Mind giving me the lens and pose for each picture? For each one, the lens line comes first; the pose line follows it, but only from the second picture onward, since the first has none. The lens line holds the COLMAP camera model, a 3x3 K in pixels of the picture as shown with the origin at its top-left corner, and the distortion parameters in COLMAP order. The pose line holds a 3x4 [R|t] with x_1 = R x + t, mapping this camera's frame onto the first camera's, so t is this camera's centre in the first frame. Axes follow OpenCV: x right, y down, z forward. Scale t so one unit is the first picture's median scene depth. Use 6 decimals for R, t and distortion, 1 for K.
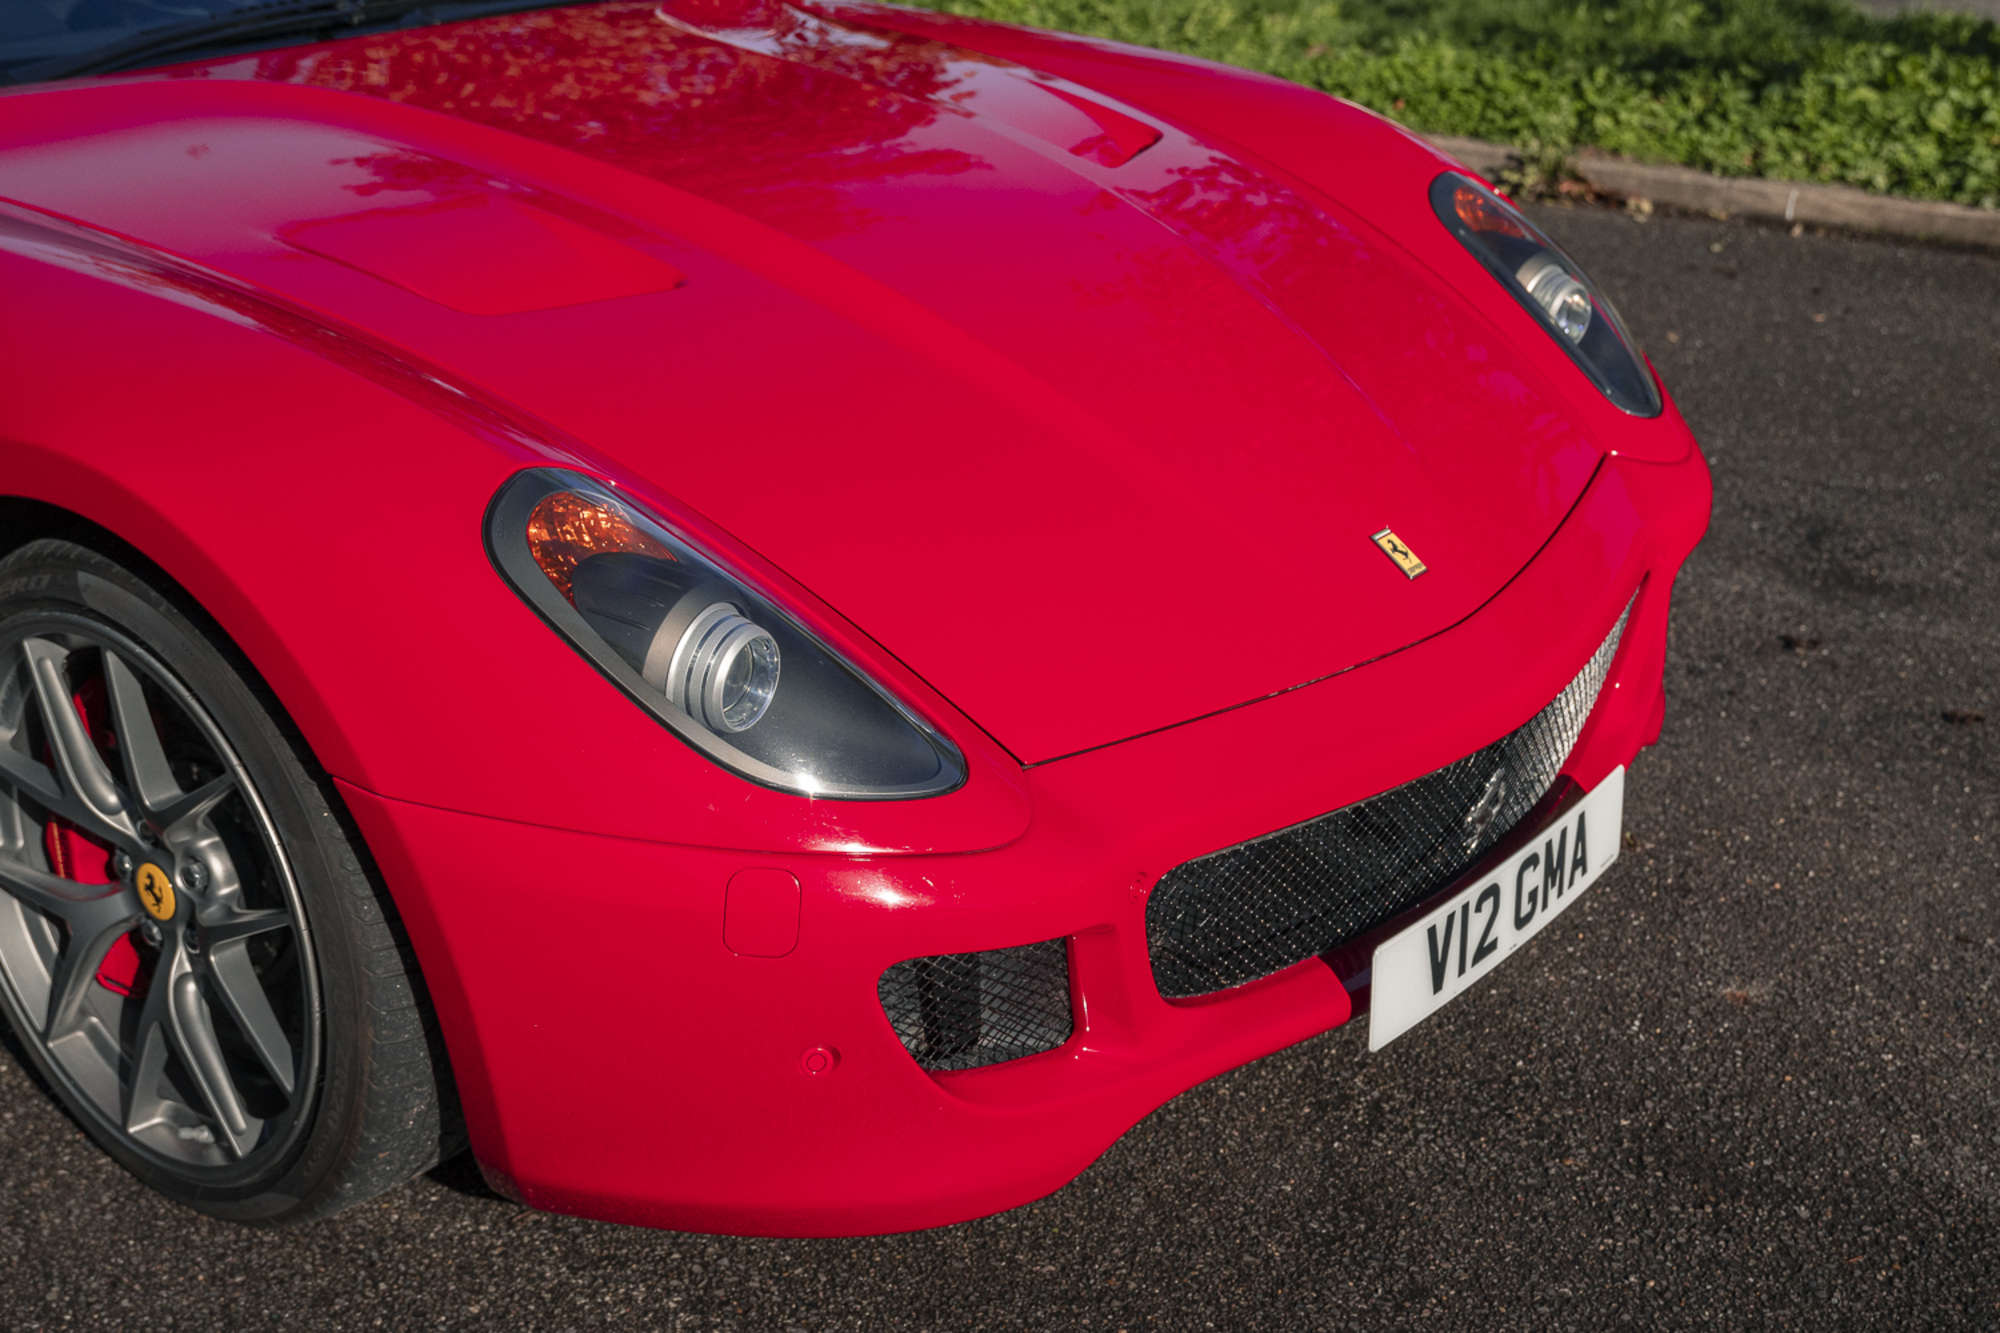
lens RADIAL K [[2371.7, 0, 1000.0], [0, 2371.7, 666.5], [0, 0, 1]] dist [0.113464, 0.002750]
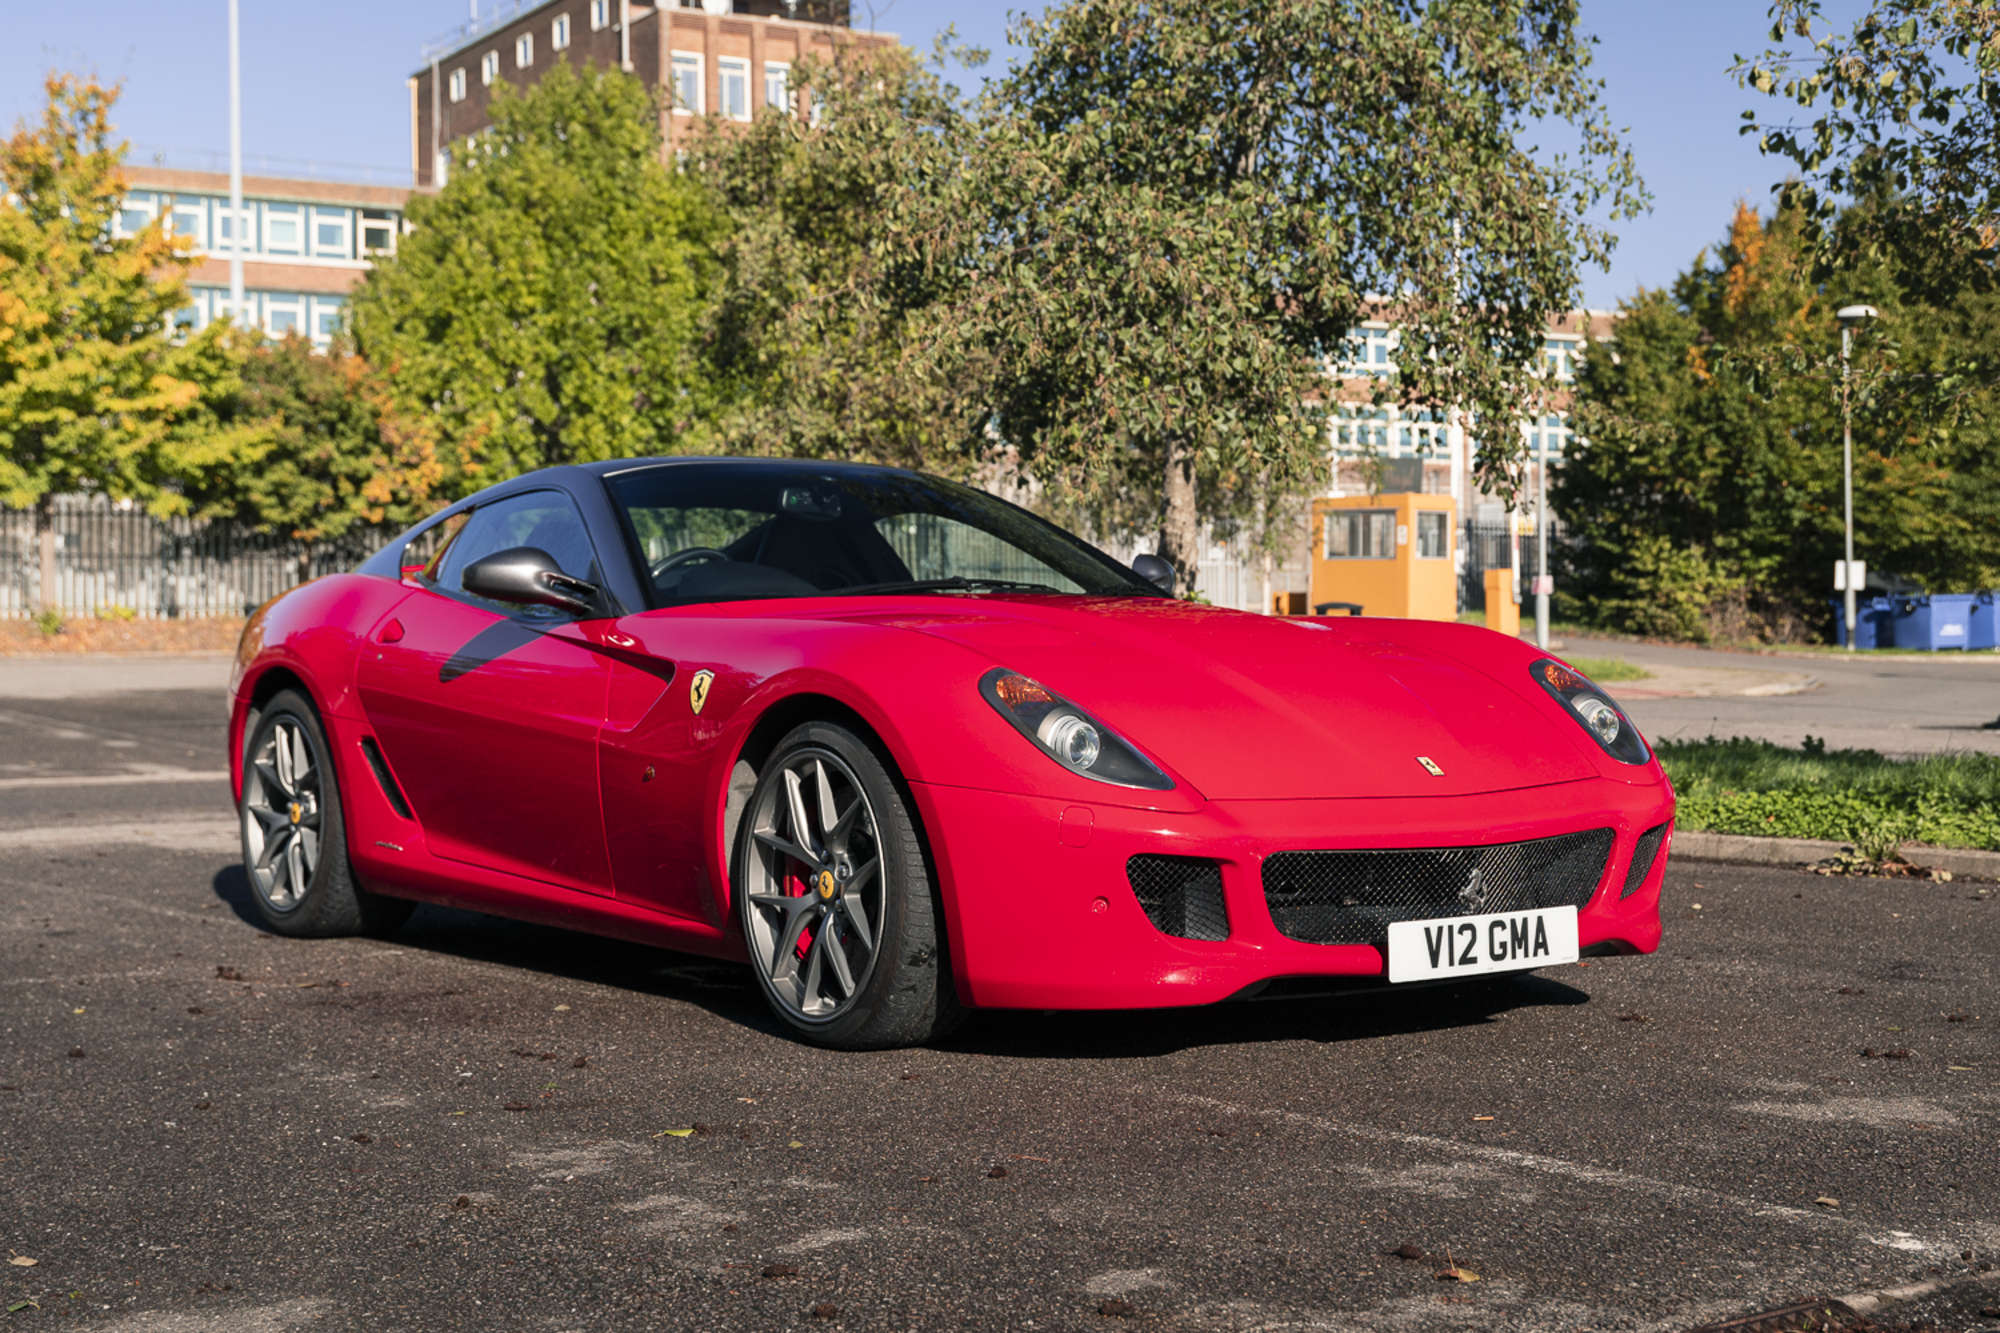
lens RADIAL K [[2565.5, 0, 1000.0], [0, 2565.5, 666.5], [0, 0, 1]] dist [0.008365, -0.016458]
pose [[0.966109, -0.004116, -0.258102, 0.372954], [-0.094930, 0.924139, -0.370074, 0.700142], [0.240045, 0.382033, 0.892429, -1.025004]]
